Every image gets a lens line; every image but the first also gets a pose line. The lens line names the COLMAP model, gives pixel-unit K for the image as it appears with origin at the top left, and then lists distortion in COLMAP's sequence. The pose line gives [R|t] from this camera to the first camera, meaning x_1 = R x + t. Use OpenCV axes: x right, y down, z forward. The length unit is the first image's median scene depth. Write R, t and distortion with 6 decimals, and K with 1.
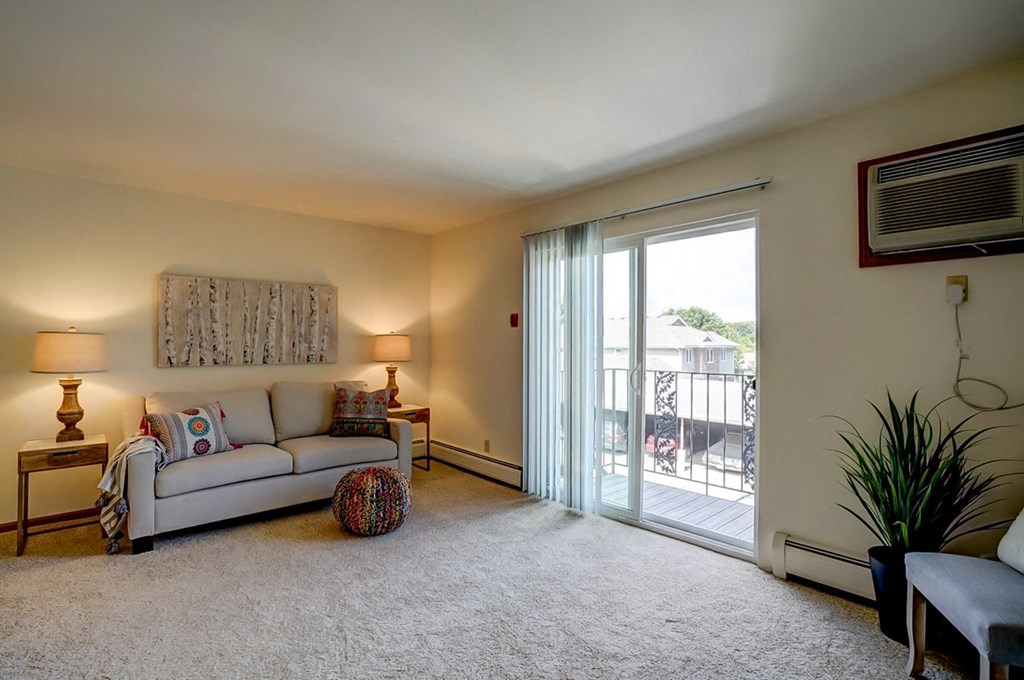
lens RADIAL K [[486.2, 0, 509.6], [0, 486.2, 339.9], [0, 0, 1]] dist [-0.017400, 0.002758]
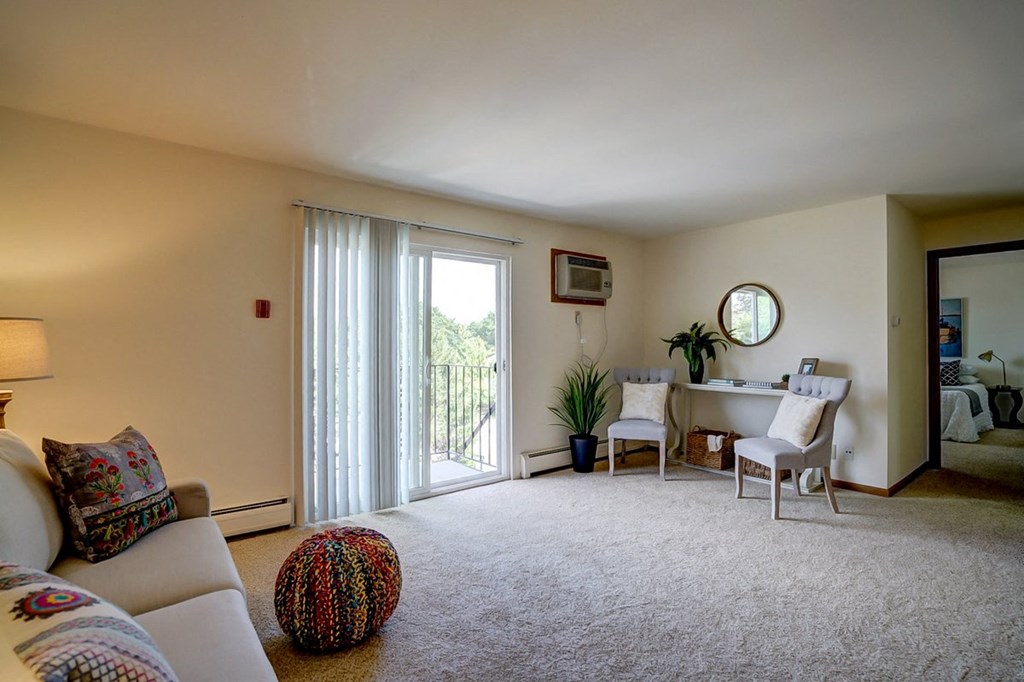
lens RADIAL K [[486.2, 0, 509.9], [0, 486.2, 341.5], [0, 0, 1]] dist [-0.017400, 0.002758]
pose [[0.071881, 0.001847, 0.997411, -1.058190], [-0.006850, 0.999976, -0.001359, 0.012450], [-0.997390, -0.006735, 0.071892, 0.860181]]
